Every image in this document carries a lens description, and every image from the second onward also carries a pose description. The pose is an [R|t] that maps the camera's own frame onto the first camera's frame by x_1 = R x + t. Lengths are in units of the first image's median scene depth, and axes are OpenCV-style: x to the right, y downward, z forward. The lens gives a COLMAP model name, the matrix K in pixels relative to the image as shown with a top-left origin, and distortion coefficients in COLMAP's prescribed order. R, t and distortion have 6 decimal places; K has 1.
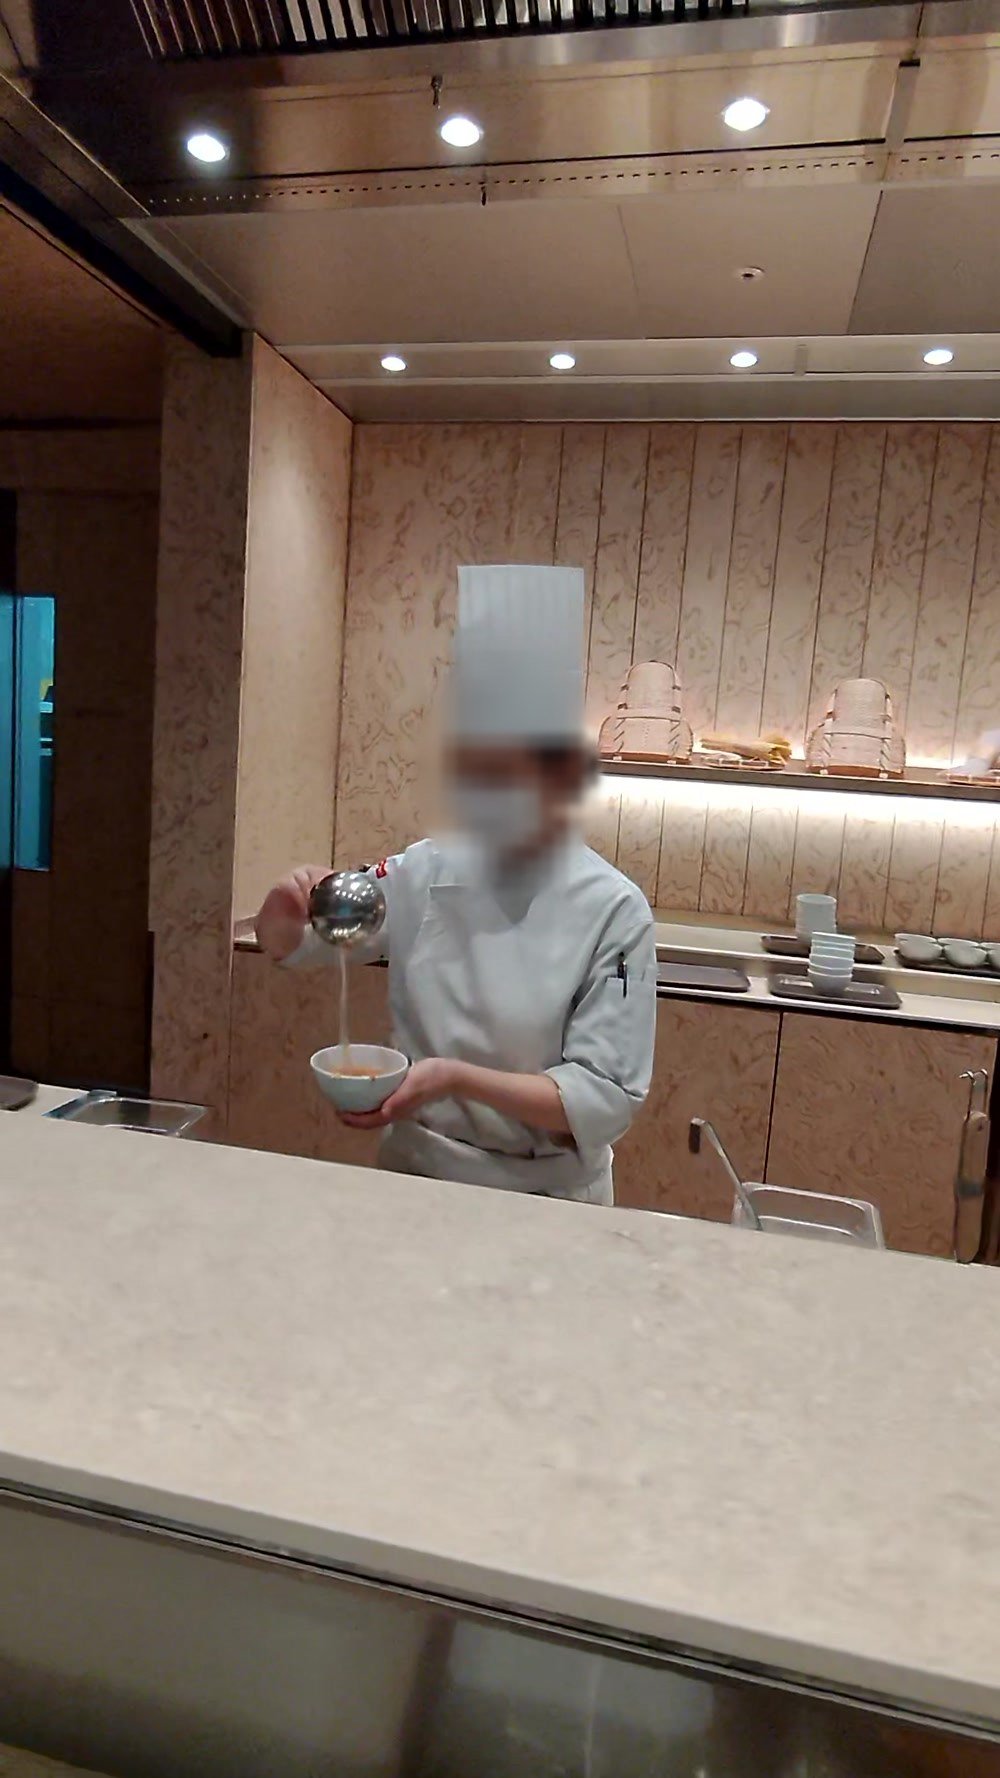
lens RADIAL K [[965.6, 0, 500.0], [0, 965.6, 889.0], [0, 0, 1]] dist [0.031371, -0.024887]
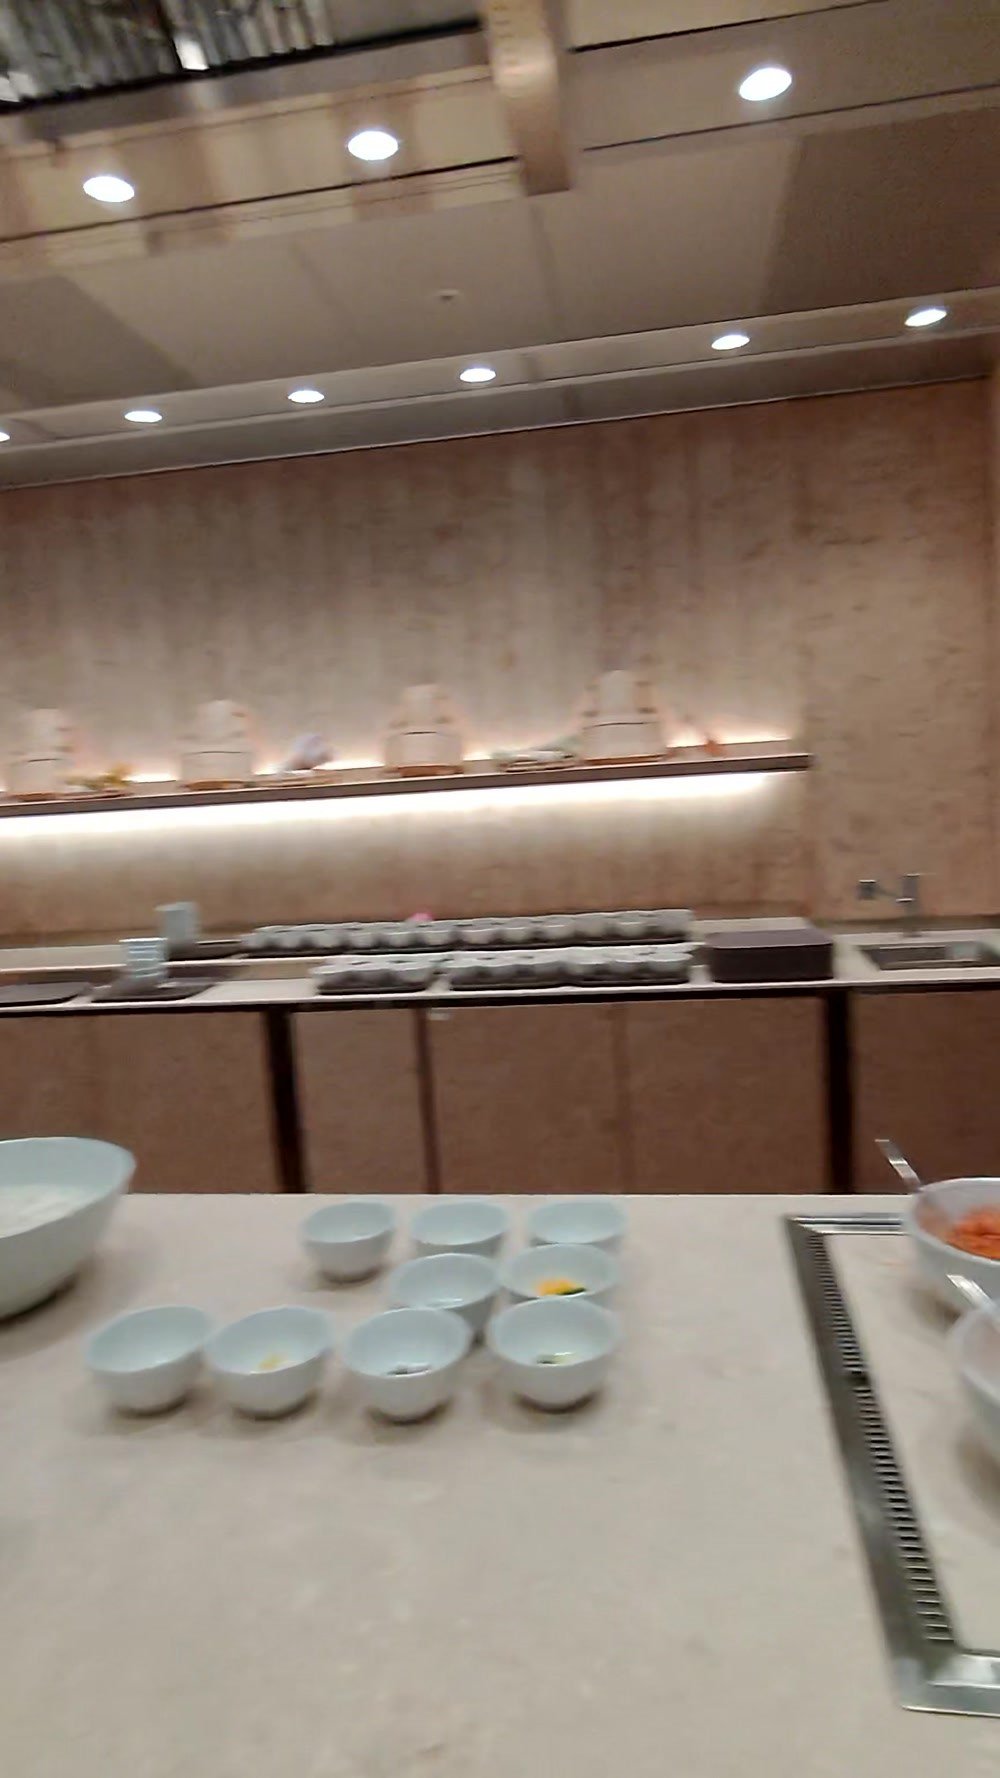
lens RADIAL K [[979.0, 0, 473.0], [0, 979.0, 914.4], [0, 0, 1]] dist [0.002511, 0.001659]
pose [[0.989002, -0.138186, 0.052713, 0.545939], [0.138091, 0.990404, 0.005462, 0.053693], [-0.052962, 0.001877, 0.998595, -0.114396]]
